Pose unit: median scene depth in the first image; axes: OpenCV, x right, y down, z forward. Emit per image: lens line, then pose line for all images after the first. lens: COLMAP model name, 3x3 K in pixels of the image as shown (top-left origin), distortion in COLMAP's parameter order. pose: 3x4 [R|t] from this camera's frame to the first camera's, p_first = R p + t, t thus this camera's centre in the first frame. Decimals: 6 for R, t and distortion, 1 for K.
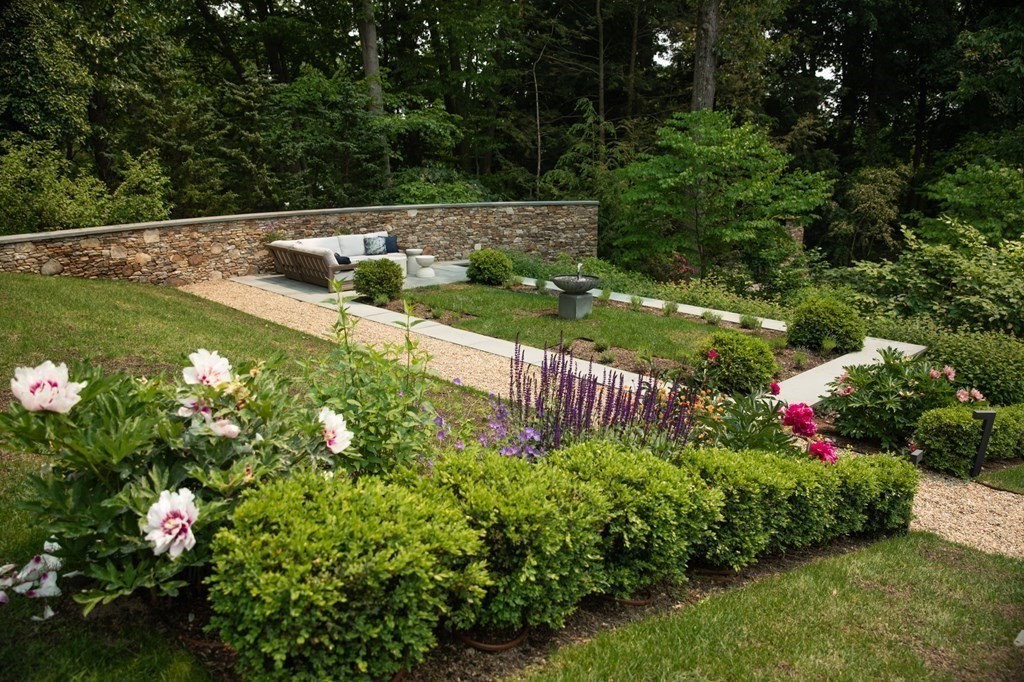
lens RADIAL K [[809.3, 0, 512.0], [0, 809.3, 341.0], [0, 0, 1]] dist [0.005396, 0.009059]
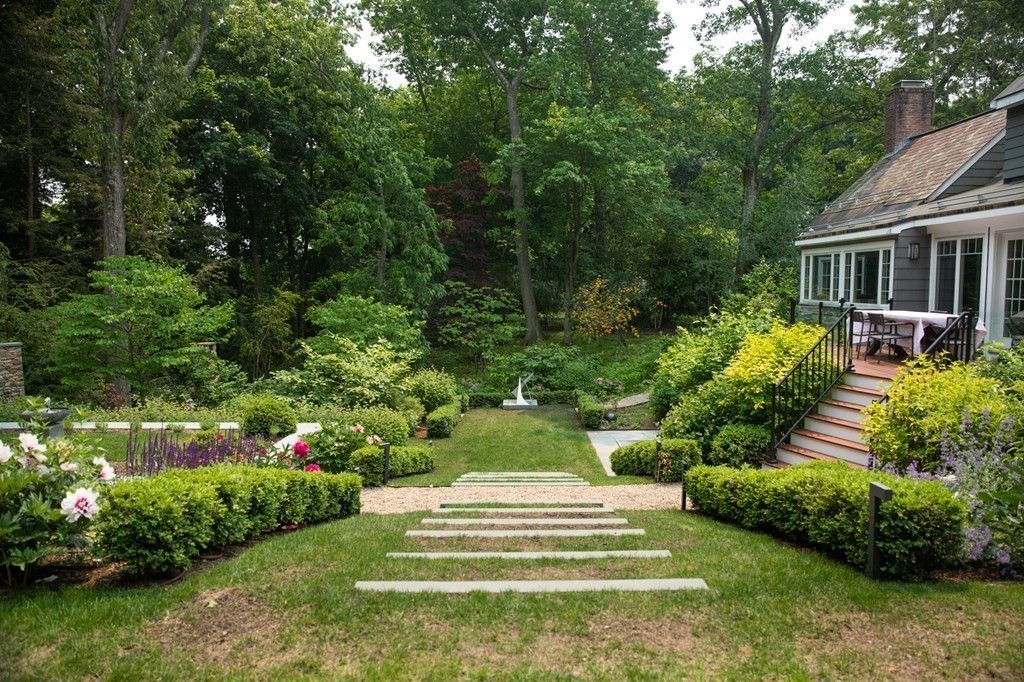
lens RADIAL K [[735.4, 0, 498.8], [0, 735.4, 341.8], [0, 0, 1]] dist [-0.184305, 0.152649]
pose [[0.744022, -0.074484, 0.663990, -0.082372], [0.174012, 0.981074, -0.084933, 0.017605], [-0.645098, 0.178734, 0.742902, -0.113019]]
